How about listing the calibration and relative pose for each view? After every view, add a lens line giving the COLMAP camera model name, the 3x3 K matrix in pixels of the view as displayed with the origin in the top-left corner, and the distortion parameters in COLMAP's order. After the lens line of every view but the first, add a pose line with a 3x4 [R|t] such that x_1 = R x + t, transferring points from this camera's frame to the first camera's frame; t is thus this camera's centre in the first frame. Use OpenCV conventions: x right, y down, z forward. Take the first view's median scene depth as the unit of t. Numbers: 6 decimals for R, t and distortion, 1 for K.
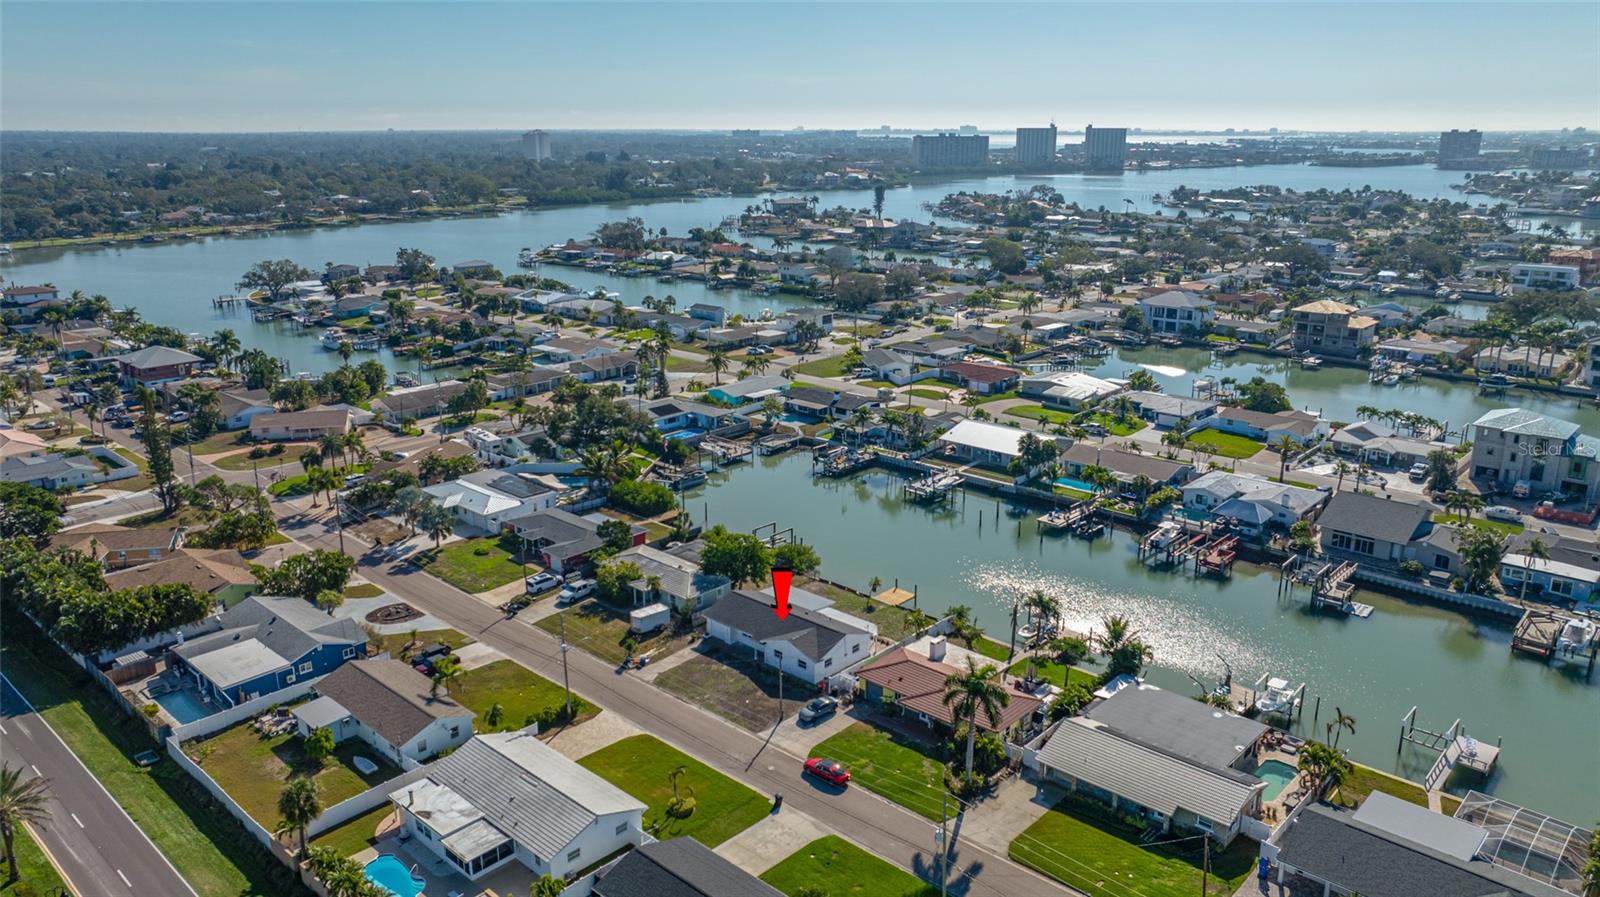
lens RADIAL K [[1138.6, 0, 804.4], [0, 1138.6, 449.3], [0, 0, 1]] dist [-0.023570, 0.009414]
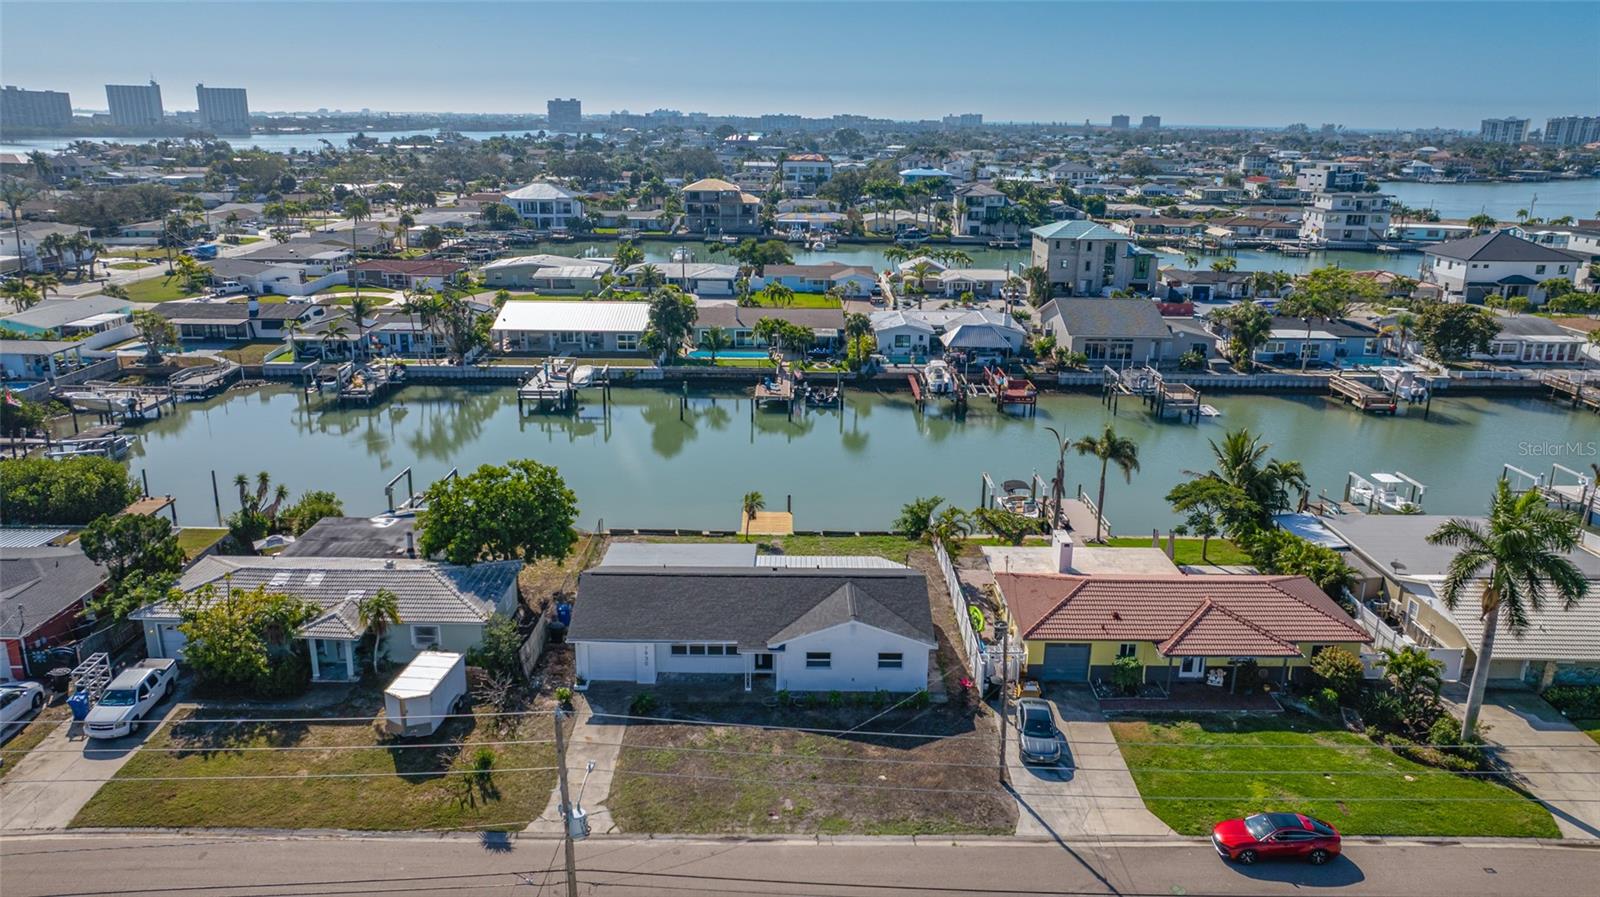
lens RADIAL K [[1138.6, 0, 796.9], [0, 1138.6, 449.1], [0, 0, 1]] dist [-0.023570, 0.009414]
pose [[0.733189, -0.181181, 0.655444, -0.194579], [0.177226, 0.981455, 0.073052, 0.042318], [-0.656525, 0.062601, 0.751702, 0.428697]]
